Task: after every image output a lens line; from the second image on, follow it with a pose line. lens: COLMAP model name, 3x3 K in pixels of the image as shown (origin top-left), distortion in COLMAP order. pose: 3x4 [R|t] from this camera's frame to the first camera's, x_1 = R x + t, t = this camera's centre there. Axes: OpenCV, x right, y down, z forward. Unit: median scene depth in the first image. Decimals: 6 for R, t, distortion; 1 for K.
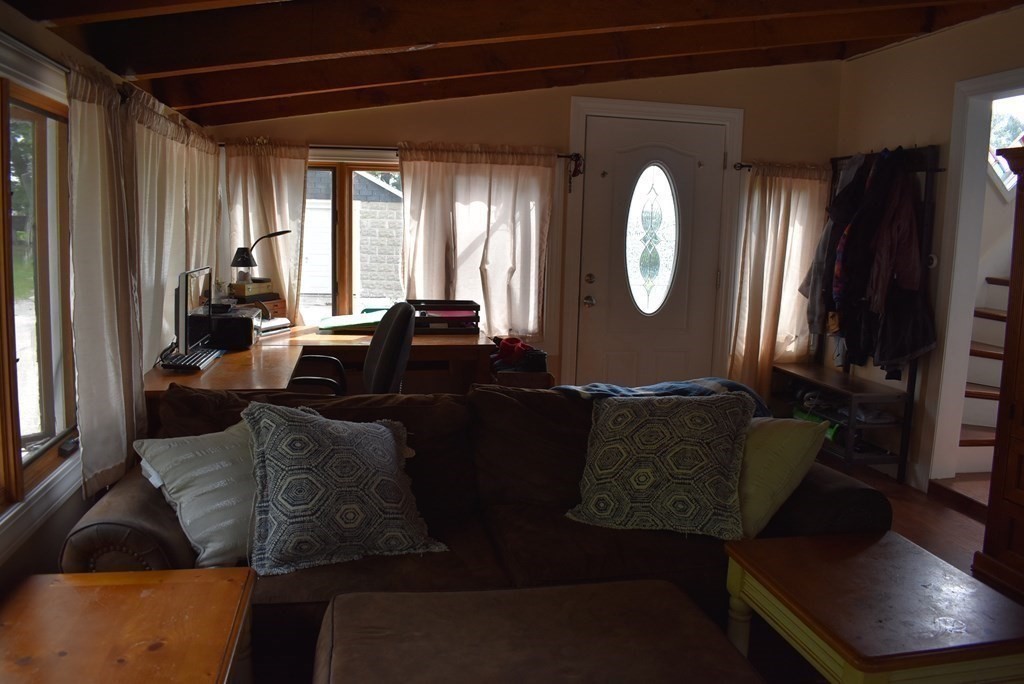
lens RADIAL K [[801.3, 0, 512.0], [0, 801.3, 342.0], [0, 0, 1]] dist [-0.088726, -0.003632]
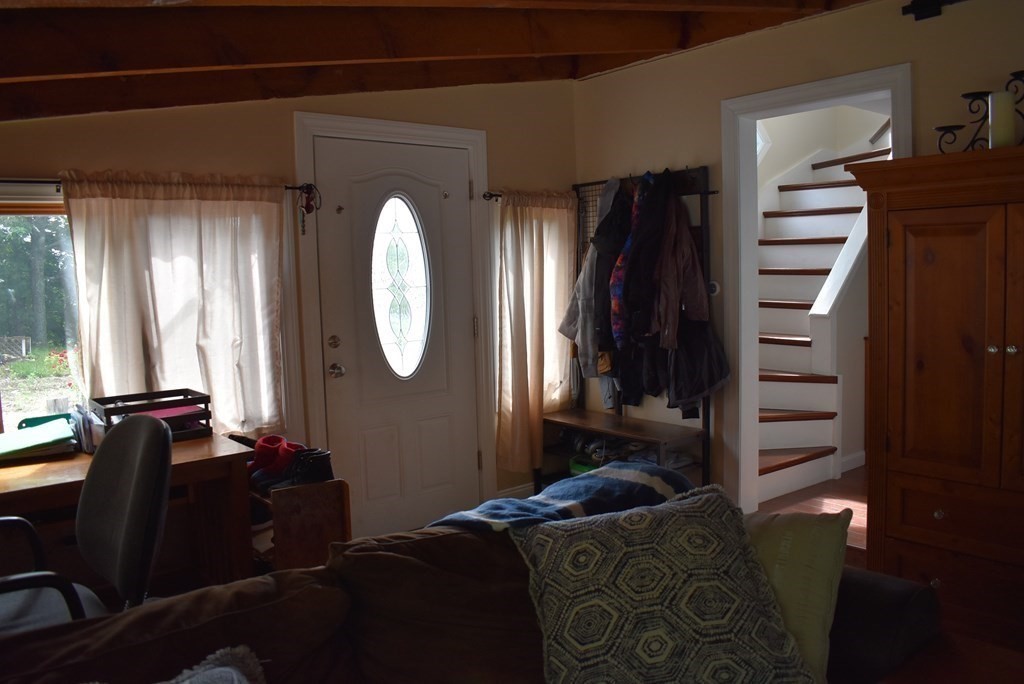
lens RADIAL K [[801.3, 0, 512.0], [0, 801.3, 342.0], [0, 0, 1]] dist [-0.088726, -0.003632]
pose [[0.879841, -0.097283, 0.465205, -0.120343], [0.120289, 0.992539, -0.019945, -0.044786], [-0.459793, 0.073508, 0.884978, 0.237929]]
